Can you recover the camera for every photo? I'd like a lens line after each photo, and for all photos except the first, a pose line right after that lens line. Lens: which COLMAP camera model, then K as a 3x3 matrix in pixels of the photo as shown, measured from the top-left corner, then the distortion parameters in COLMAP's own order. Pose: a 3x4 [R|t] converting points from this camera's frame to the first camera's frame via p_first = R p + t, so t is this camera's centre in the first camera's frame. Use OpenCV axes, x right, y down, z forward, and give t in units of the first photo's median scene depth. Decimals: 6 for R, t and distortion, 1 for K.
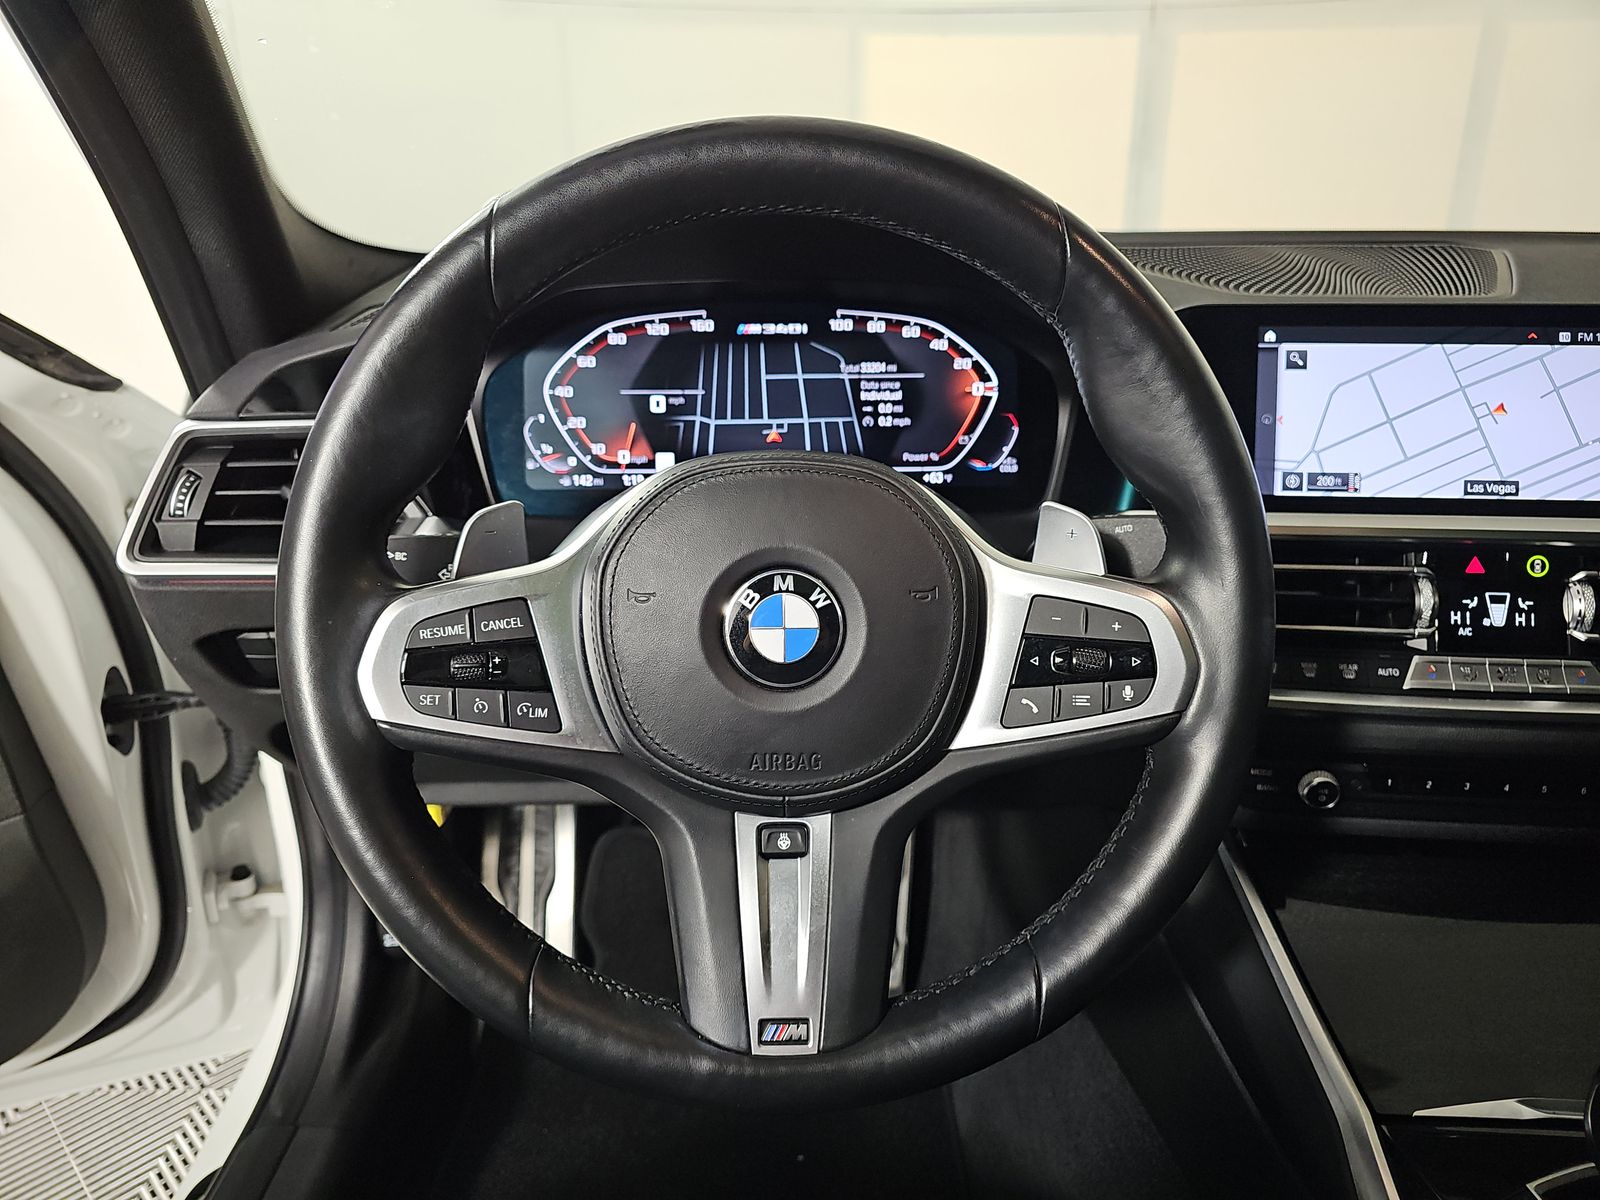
lens RADIAL K [[1061.1, 0, 790.5], [0, 1061.1, 599.0], [0, 0, 1]] dist [0.033249, -0.027533]
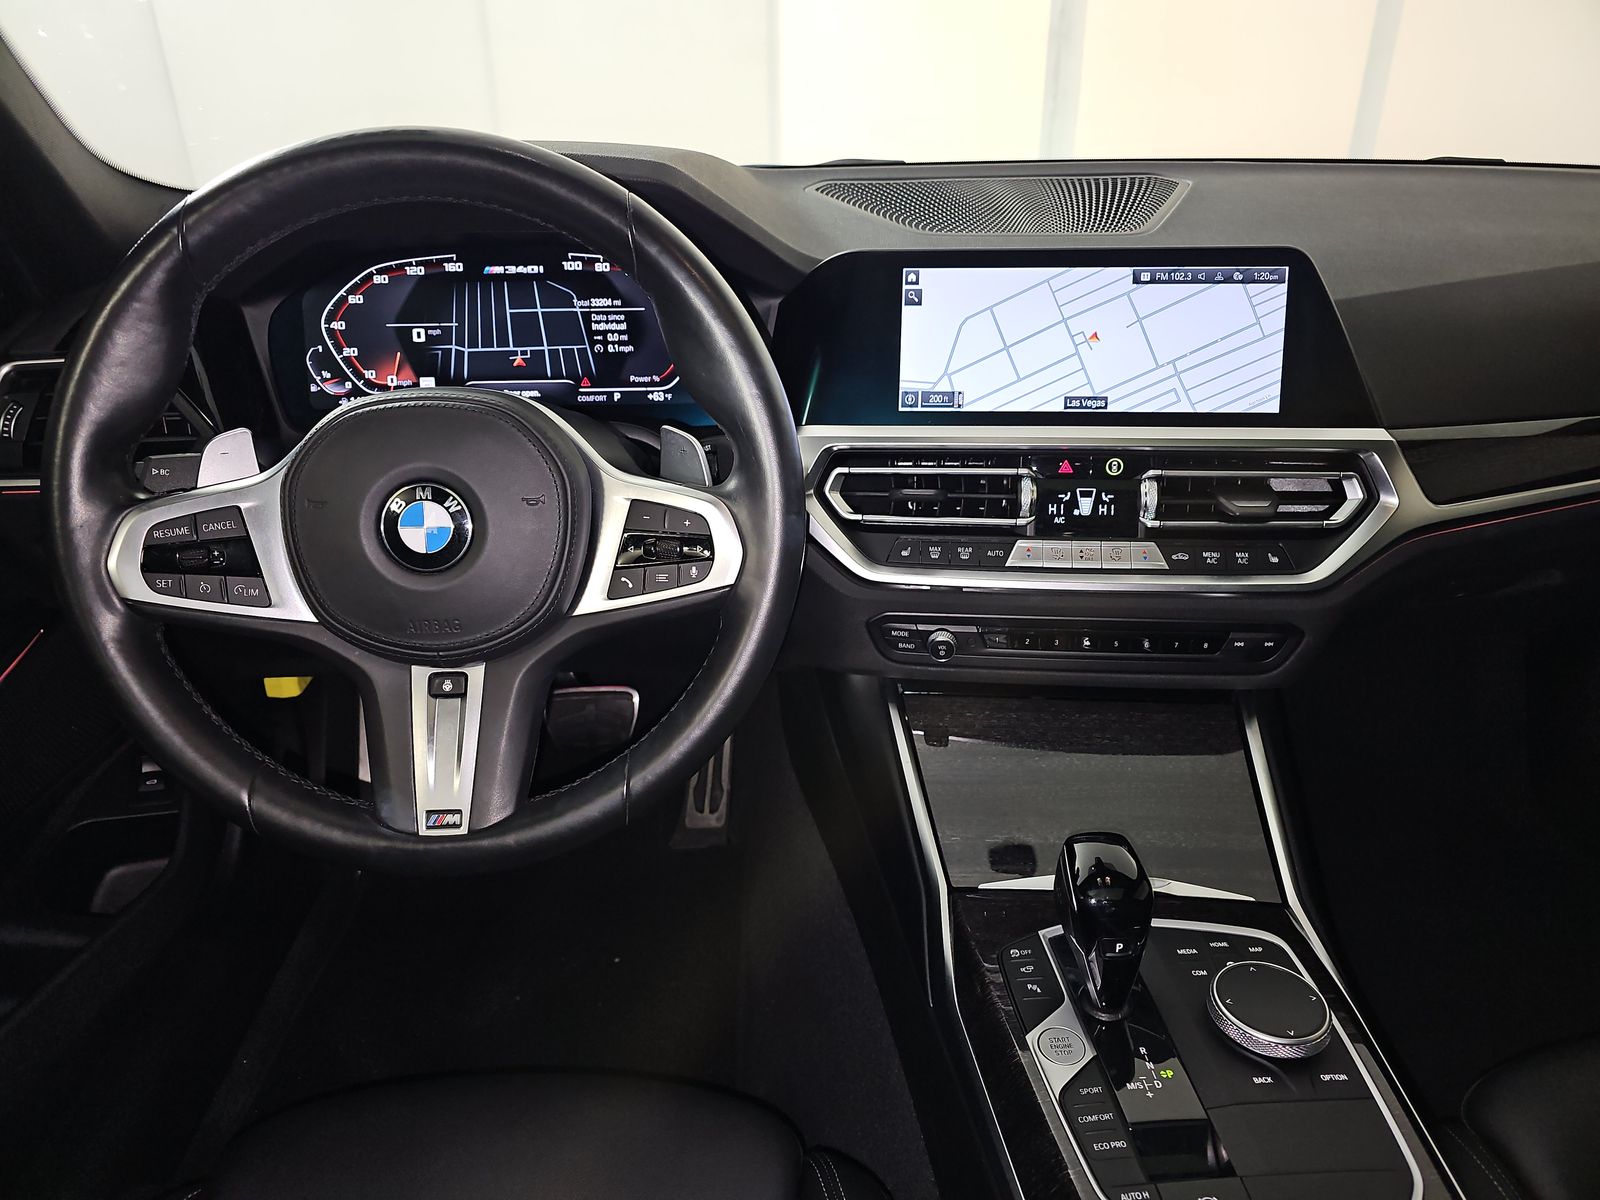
lens RADIAL K [[1061.1, 0, 784.3], [0, 1061.1, 598.9], [0, 0, 1]] dist [0.033249, -0.027533]
pose [[0.999860, -0.013271, 0.010154, 0.269587], [0.012124, 0.994317, 0.105763, -0.012066], [-0.011500, -0.105626, 0.994339, -0.220925]]
